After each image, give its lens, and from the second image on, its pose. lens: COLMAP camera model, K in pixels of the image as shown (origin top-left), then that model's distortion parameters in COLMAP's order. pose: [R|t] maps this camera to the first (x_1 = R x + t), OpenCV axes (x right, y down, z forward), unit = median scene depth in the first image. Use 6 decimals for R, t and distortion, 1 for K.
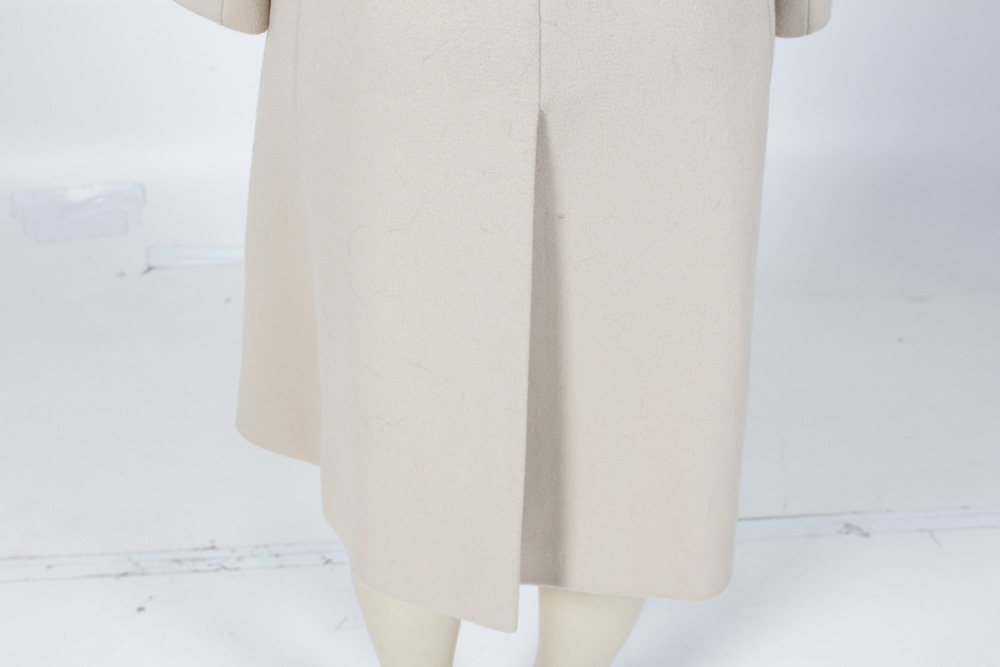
lens RADIAL K [[1403.2, 0, 500.0], [0, 1403.2, 333.5], [0, 0, 1]] dist [-0.004265, -0.027009]
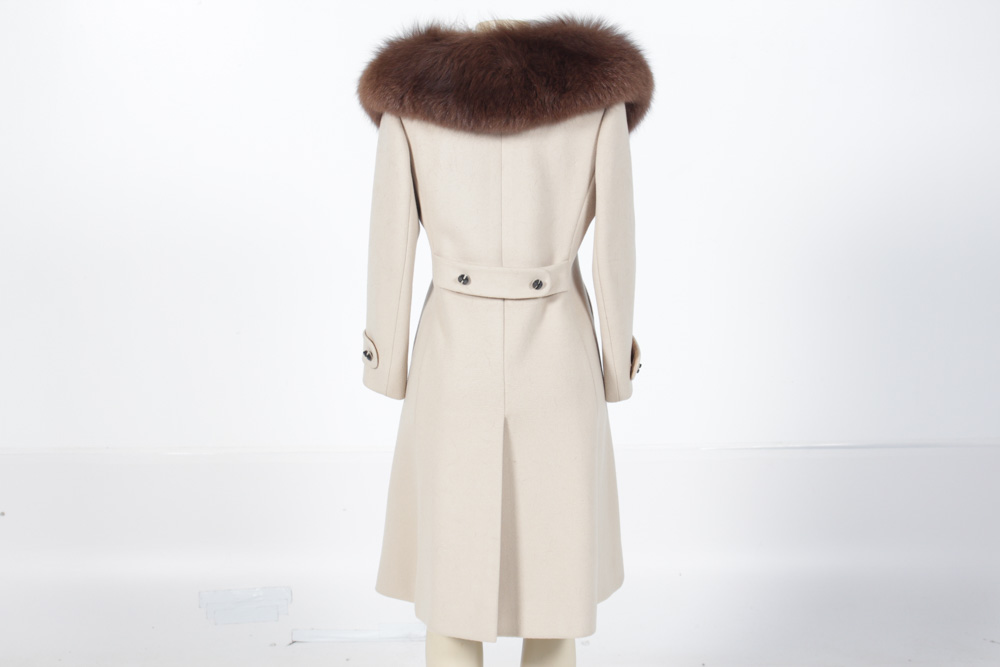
lens RADIAL K [[1122.9, 0, 500.0], [0, 1122.9, 333.5], [0, 0, 1]] dist [0.003118, 0.001101]
pose [[0.998415, 0.005201, -0.056040, 0.117906], [-0.025244, 0.931326, -0.363310, 0.403987], [0.050302, 0.364149, 0.929981, -0.909833]]
